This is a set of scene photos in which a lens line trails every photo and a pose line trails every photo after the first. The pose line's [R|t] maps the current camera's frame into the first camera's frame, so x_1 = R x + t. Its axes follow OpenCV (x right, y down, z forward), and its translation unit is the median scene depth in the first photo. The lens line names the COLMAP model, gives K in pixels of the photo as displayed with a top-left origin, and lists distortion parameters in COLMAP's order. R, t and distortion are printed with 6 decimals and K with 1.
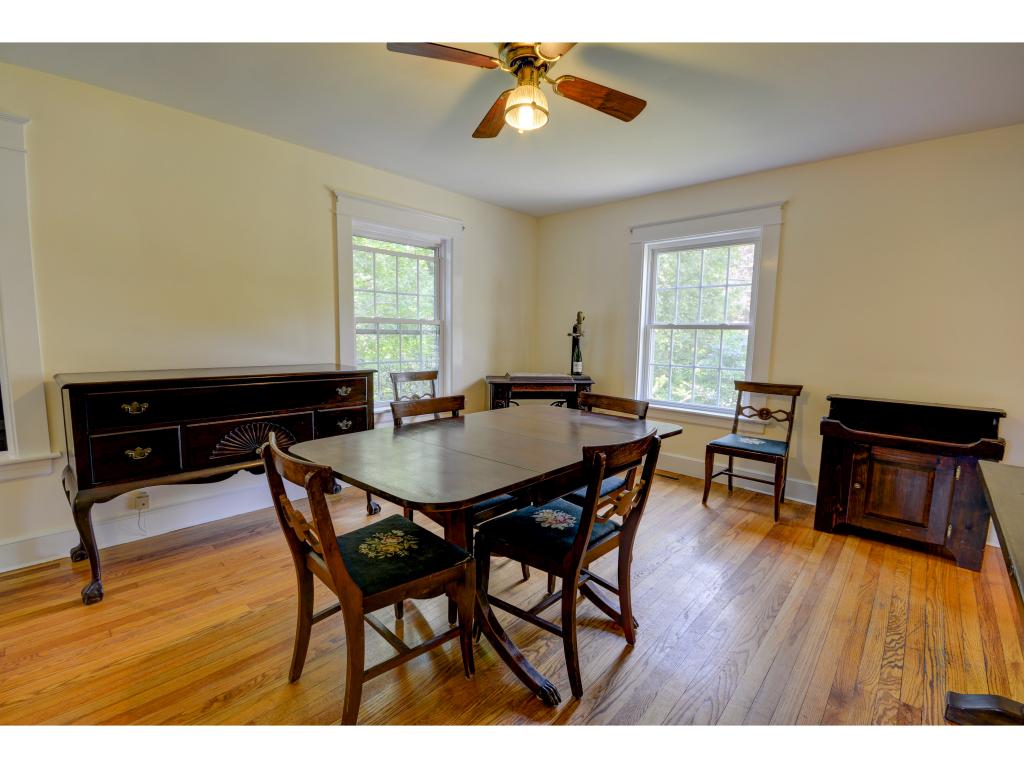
lens RADIAL K [[440.0, 0, 512.0], [0, 440.0, 384.0], [0, 0, 1]] dist [0.000034, -0.000051]
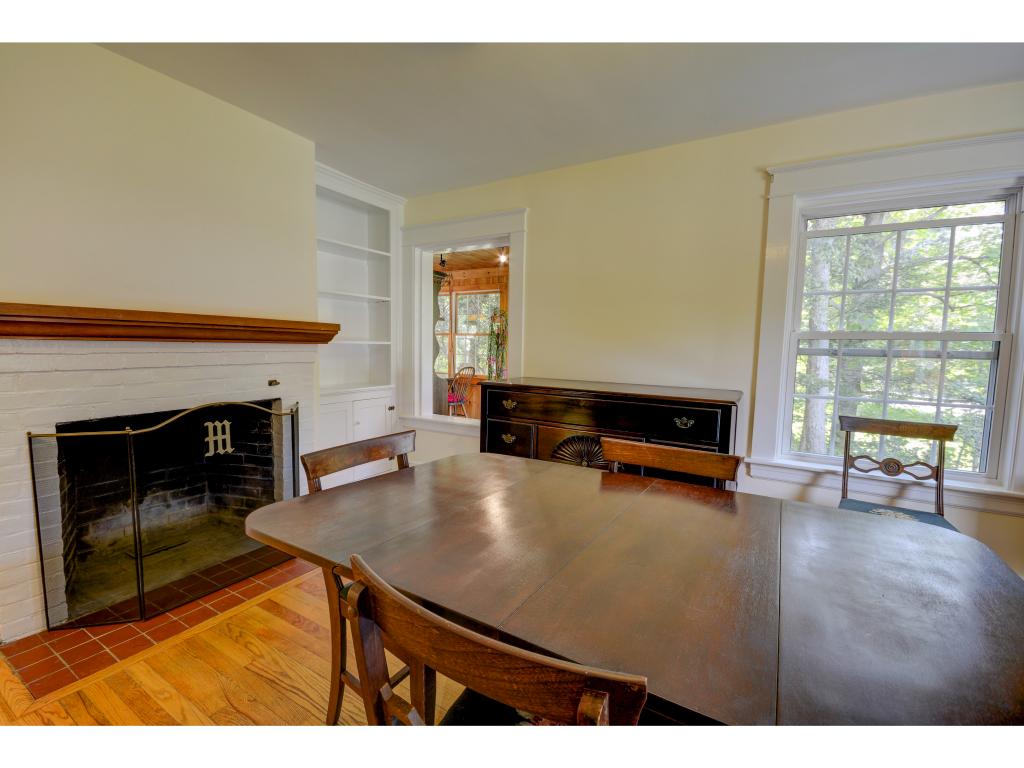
lens RADIAL K [[440.0, 0, 512.0], [0, 440.0, 384.0], [0, 0, 1]] dist [0.000034, -0.000051]
pose [[0.240579, 0.084756, -0.966922, 0.266178], [-0.127102, 0.990353, 0.055186, -0.051512], [0.962272, 0.109622, 0.249031, 0.415002]]
